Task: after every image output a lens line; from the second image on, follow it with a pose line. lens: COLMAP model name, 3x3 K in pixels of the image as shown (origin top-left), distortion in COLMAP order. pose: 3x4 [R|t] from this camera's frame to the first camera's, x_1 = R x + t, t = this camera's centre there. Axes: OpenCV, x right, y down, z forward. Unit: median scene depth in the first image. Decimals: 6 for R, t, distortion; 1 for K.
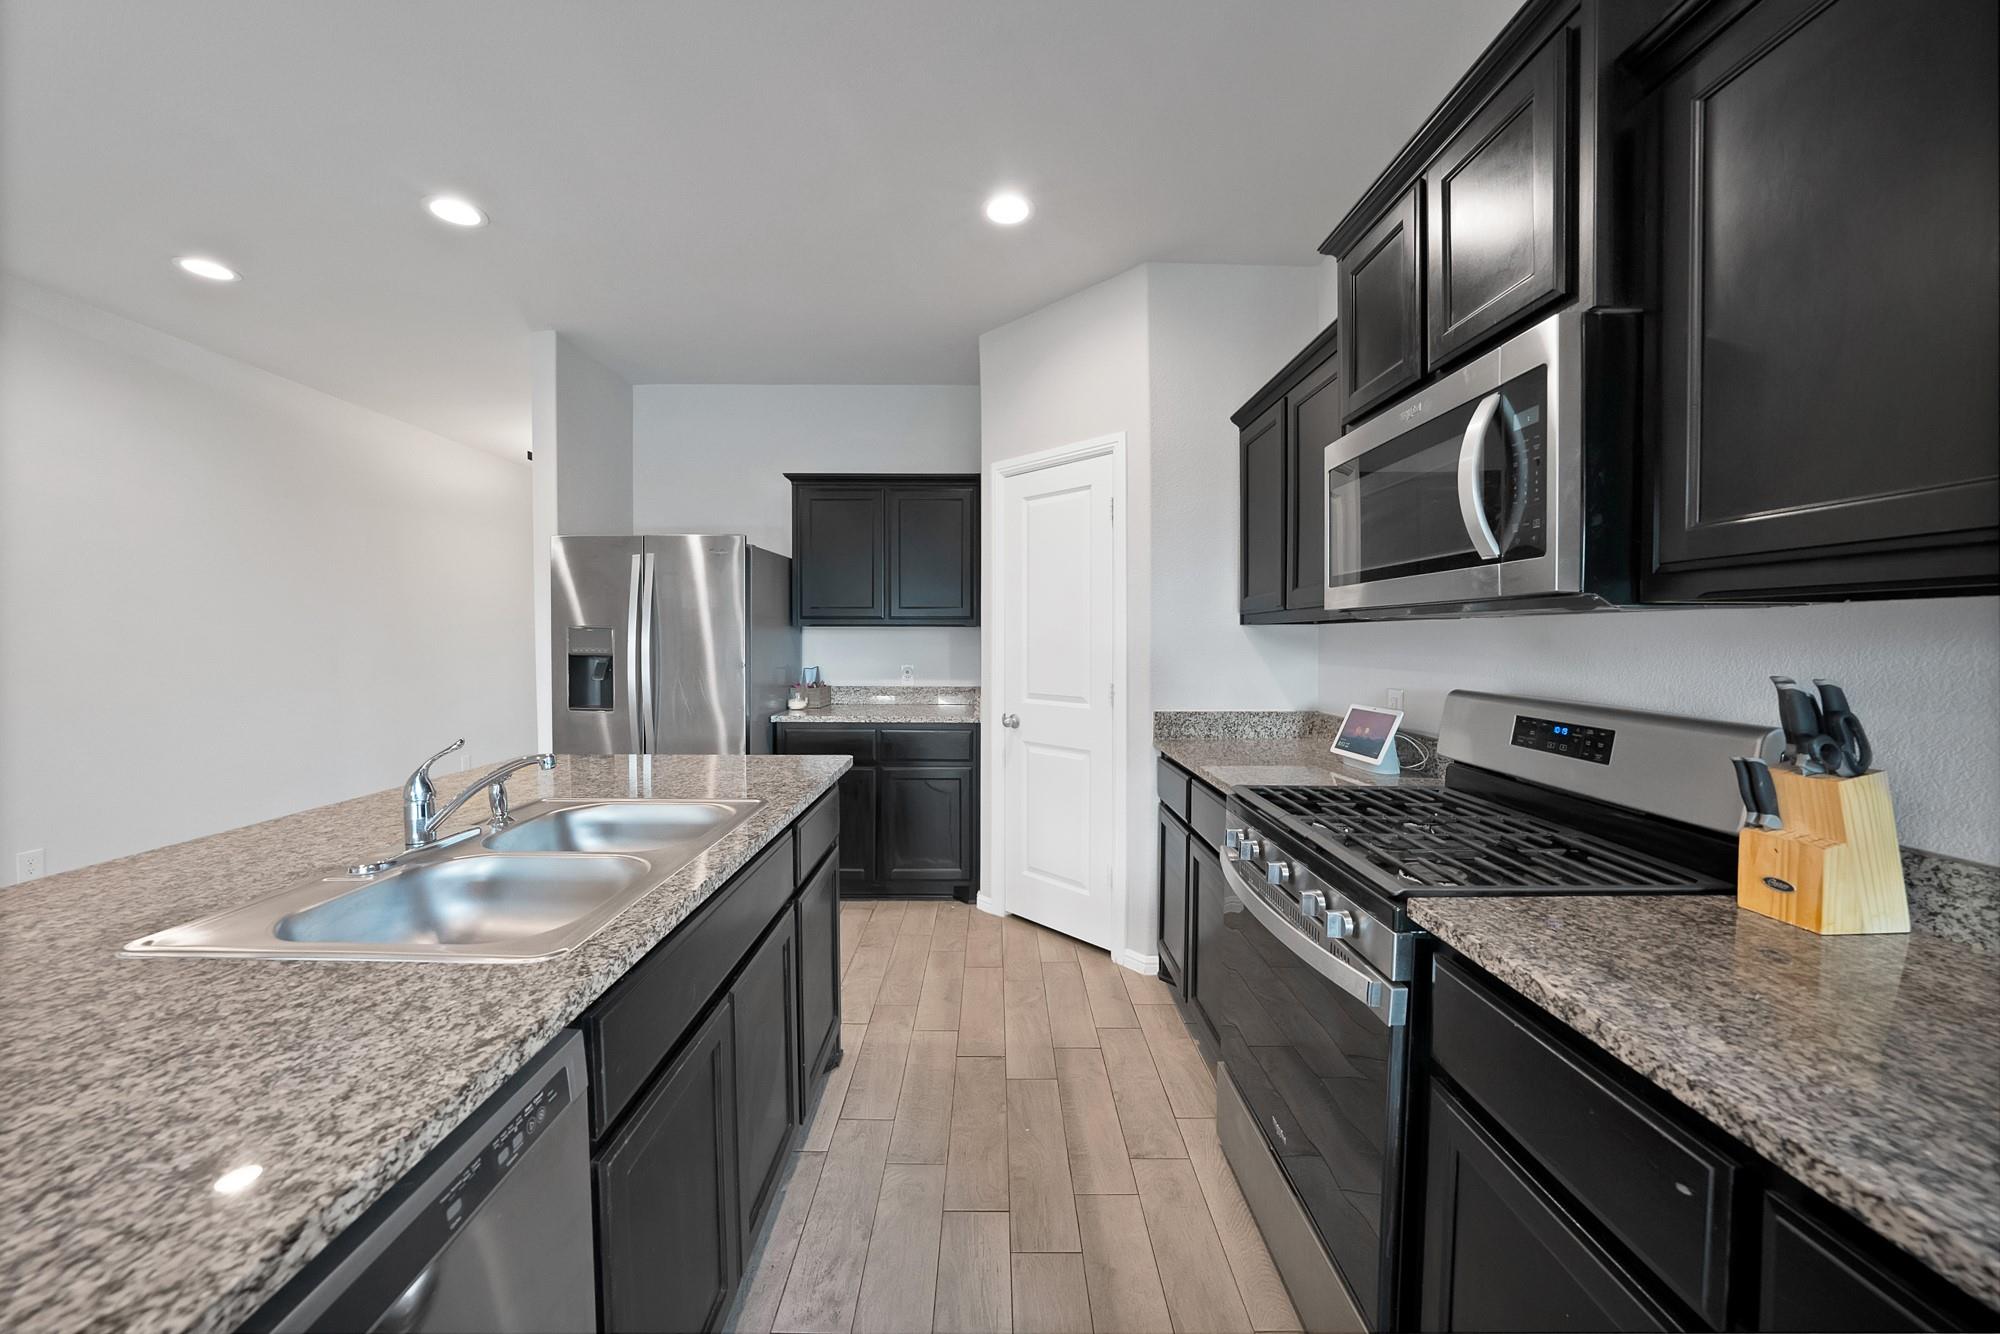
lens RADIAL K [[713.9, 0, 993.1], [0, 713.9, 657.9], [0, 0, 1]] dist [-0.003059, 0.000053]
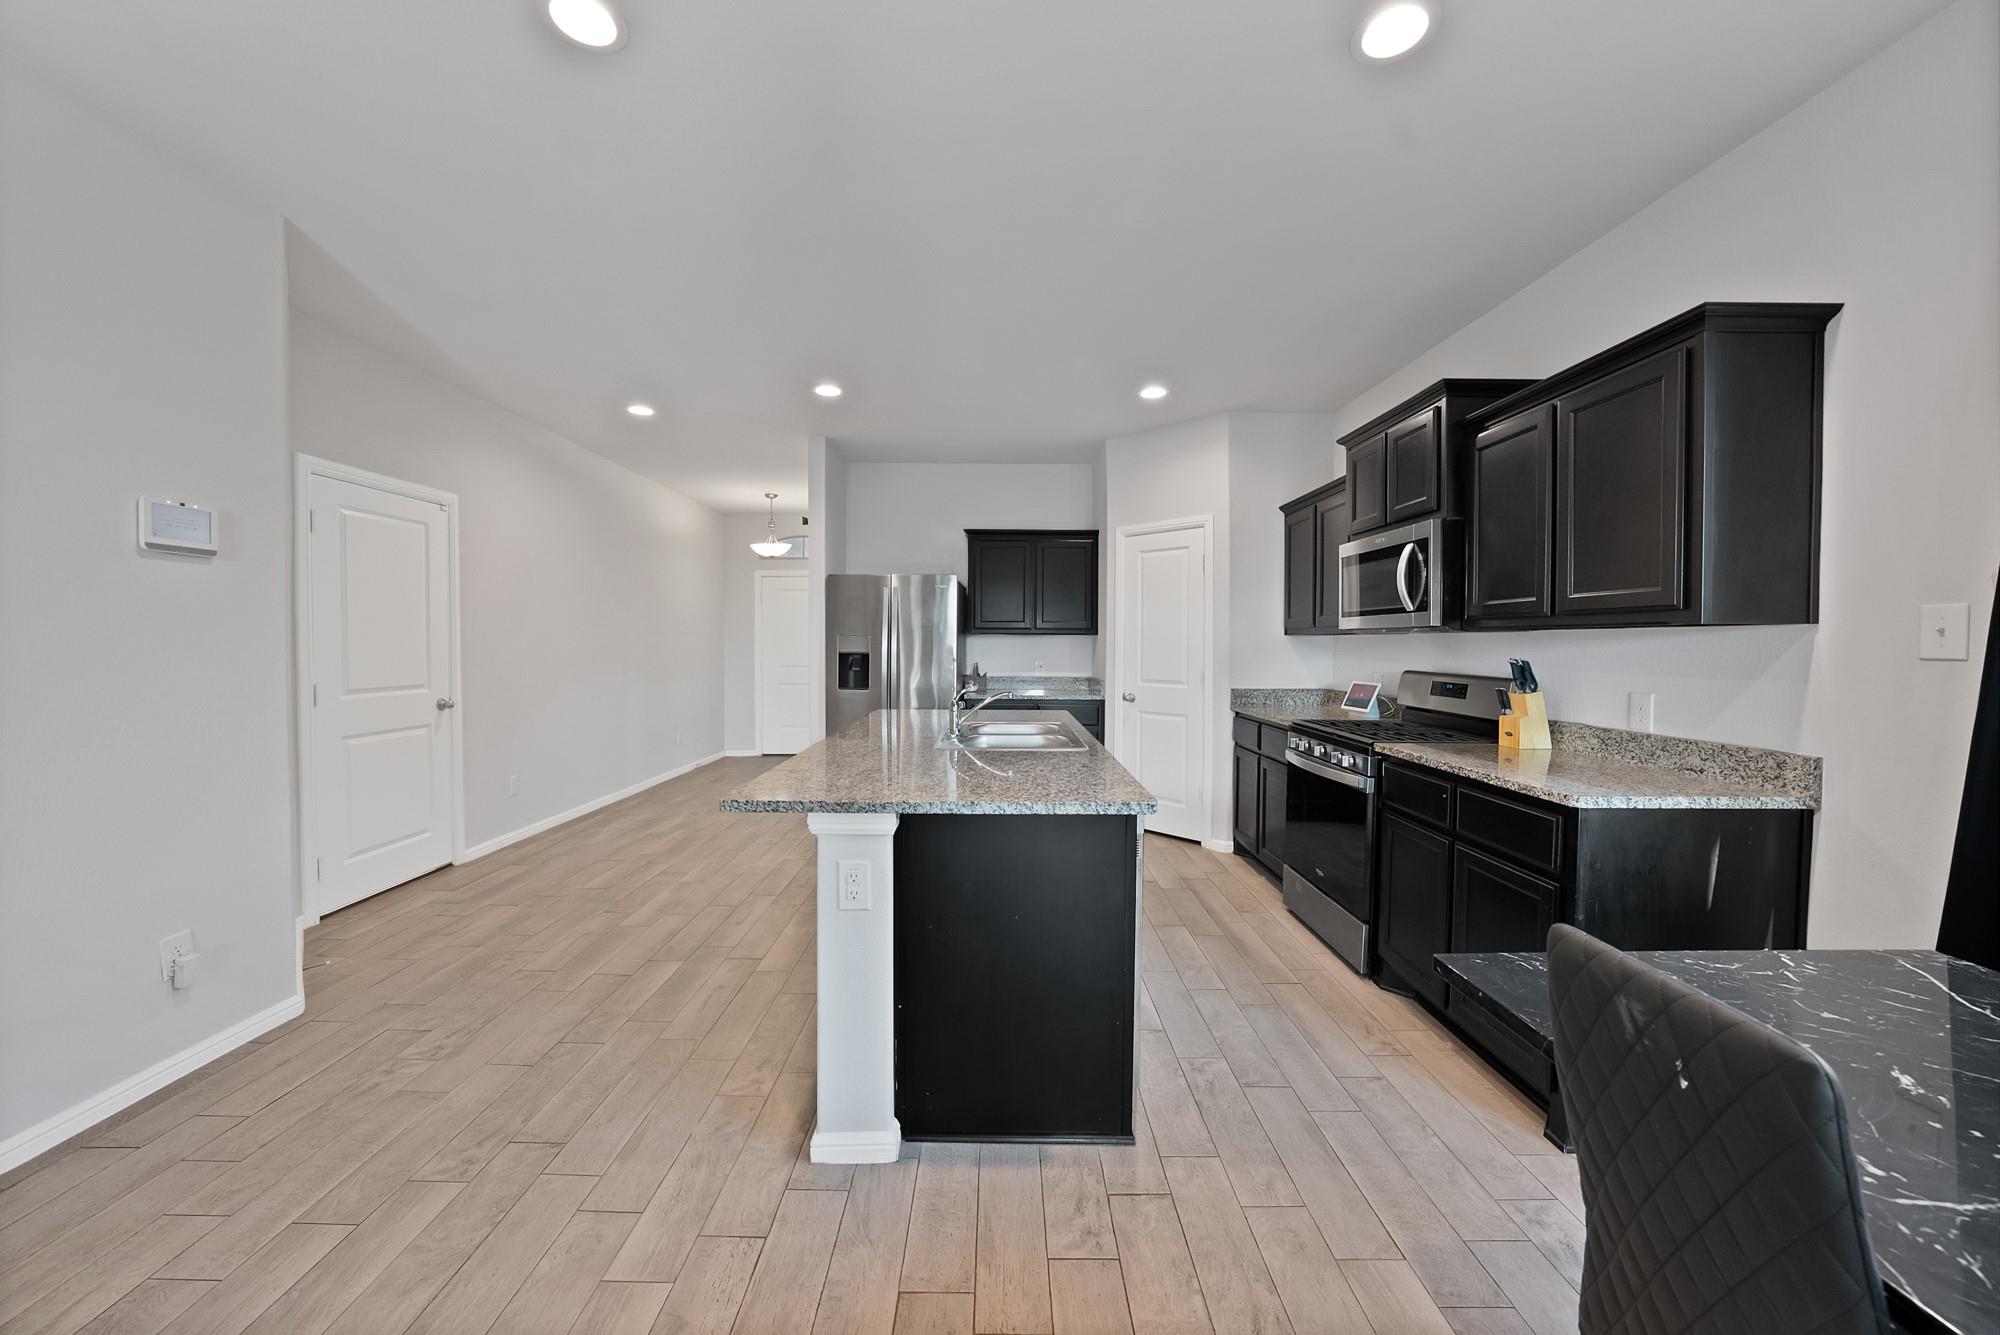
lens RADIAL K [[713.9, 0, 1002.7], [0, 713.9, 661.1], [0, 0, 1]] dist [-0.003059, 0.000053]
pose [[0.999945, 0.003388, 0.009933, -0.485514], [-0.003360, 0.999990, -0.002882, 0.029851], [-0.009942, 0.002848, 0.999947, -0.963301]]
